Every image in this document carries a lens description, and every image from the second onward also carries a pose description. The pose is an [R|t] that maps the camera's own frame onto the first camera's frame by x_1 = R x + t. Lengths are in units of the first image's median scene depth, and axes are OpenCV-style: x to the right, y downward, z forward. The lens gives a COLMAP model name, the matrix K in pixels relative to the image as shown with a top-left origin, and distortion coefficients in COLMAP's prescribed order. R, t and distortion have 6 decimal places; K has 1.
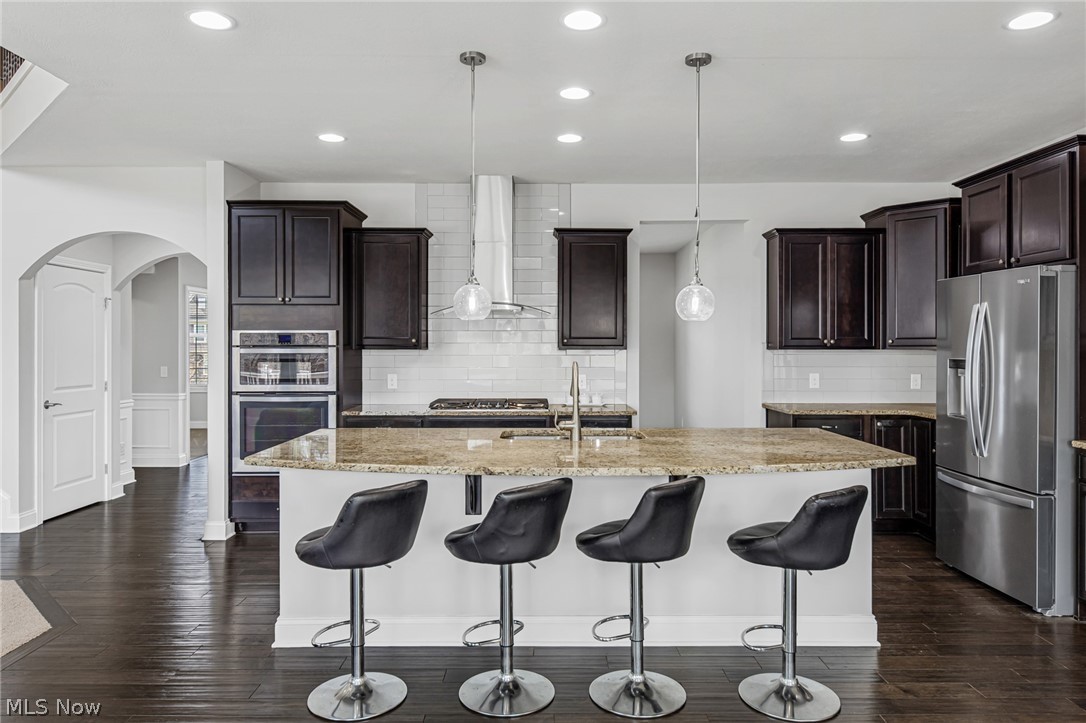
lens RADIAL K [[713.9, 0, 546.3], [0, 713.9, 348.7], [0, 0, 1]] dist [0.031435, -0.031595]
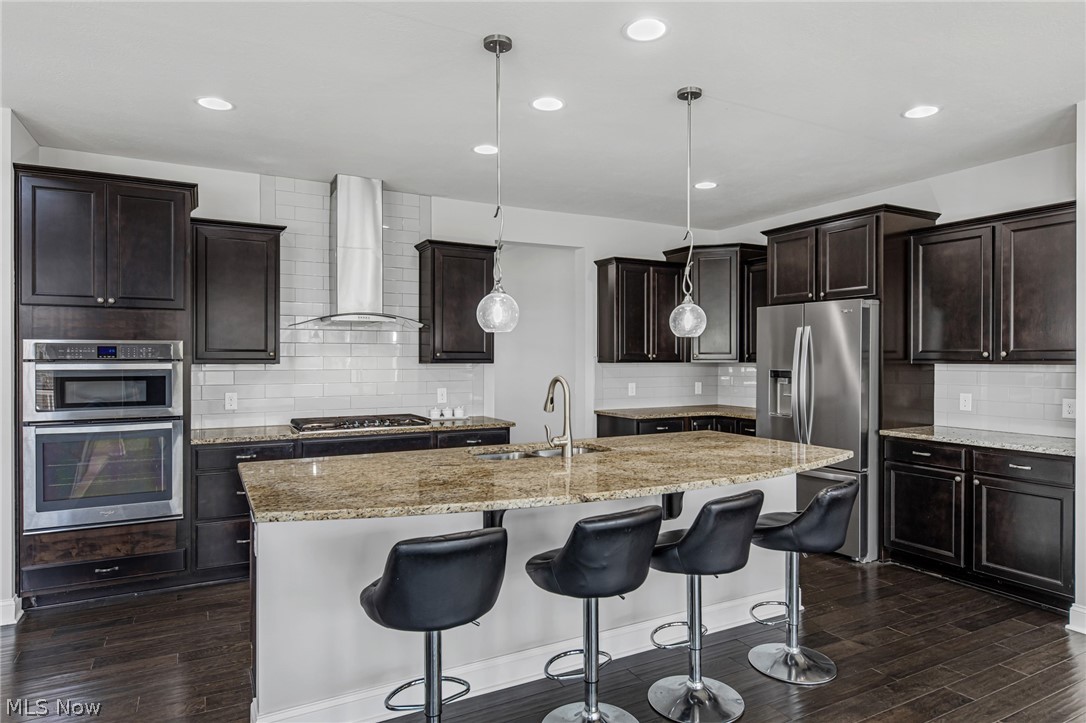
lens RADIAL K [[639.0, 0, 543.0], [0, 639.0, 361.5], [0, 0, 1]] dist [0.008034, -0.000829]
pose [[0.884614, -0.001853, 0.466320, -0.270195], [0.001693, 0.999998, 0.000763, -0.002099], [-0.466321, 0.000115, 0.884616, 0.161491]]
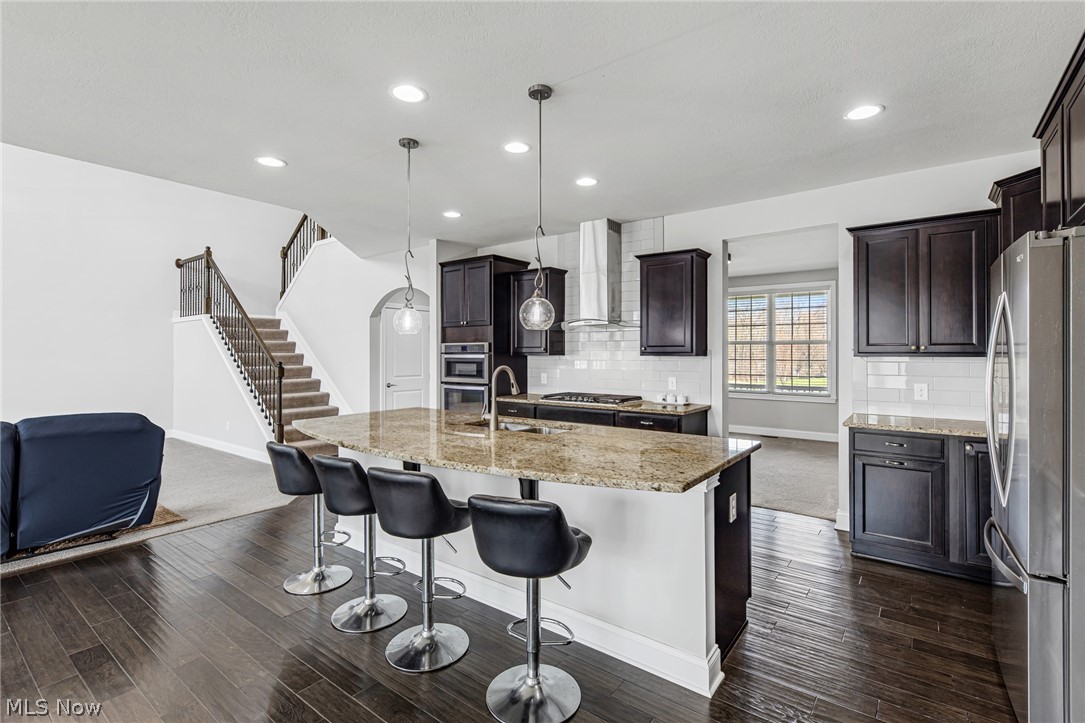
lens RADIAL K [[503.5, 0, 547.1], [0, 503.5, 355.0], [0, 0, 1]] dist [-0.001024, -0.000167]
pose [[0.790236, 0.001174, -0.612802, 0.436380], [-0.000794, 0.999999, 0.000892, -0.000926], [0.612803, -0.000218, 0.790236, 0.252923]]
